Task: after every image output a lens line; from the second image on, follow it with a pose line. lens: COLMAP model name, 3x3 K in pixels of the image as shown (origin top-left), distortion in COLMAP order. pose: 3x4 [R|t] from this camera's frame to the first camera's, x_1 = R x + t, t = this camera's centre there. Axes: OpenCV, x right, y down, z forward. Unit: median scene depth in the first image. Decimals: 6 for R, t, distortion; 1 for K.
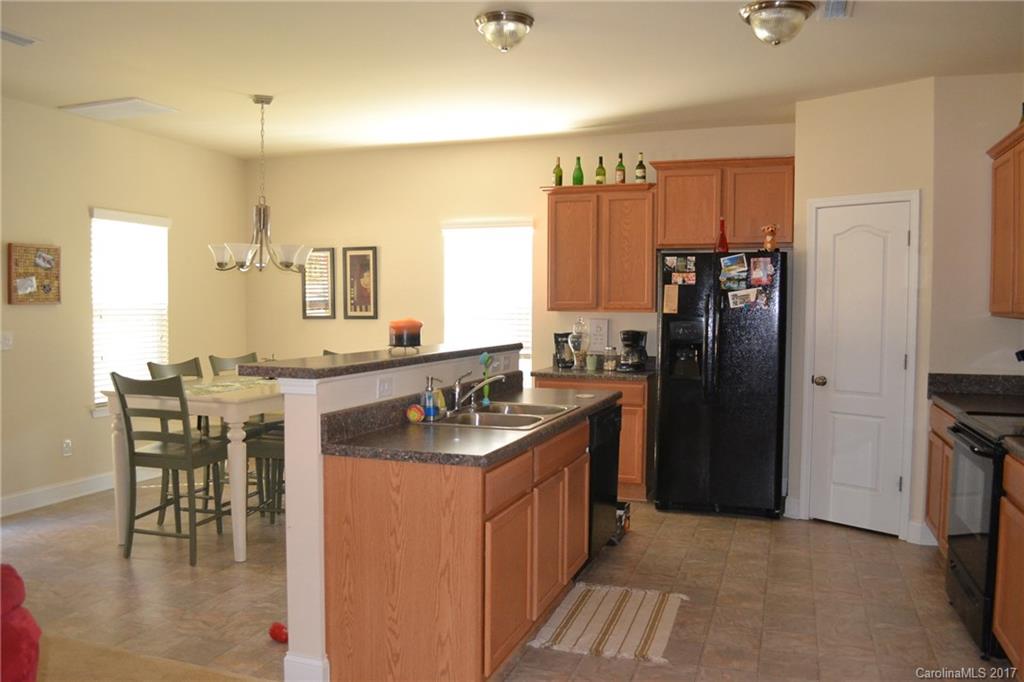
lens RADIAL K [[807.7, 0, 509.6], [0, 807.7, 344.0], [0, 0, 1]] dist [-0.081276, 0.010212]
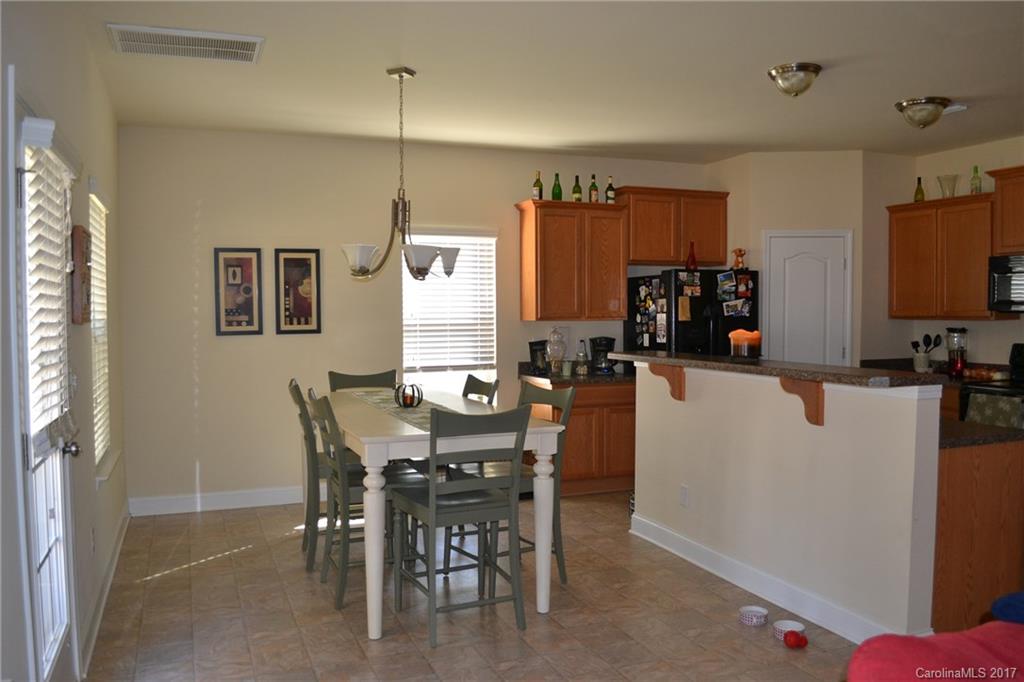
lens RADIAL K [[807.7, 0, 512.1], [0, 807.7, 343.7], [0, 0, 1]] dist [-0.081276, 0.010212]
pose [[0.760023, -0.035902, 0.648904, -0.660654], [0.039139, 0.999189, 0.009442, -0.022898], [-0.648717, 0.018221, 0.760812, 0.246156]]
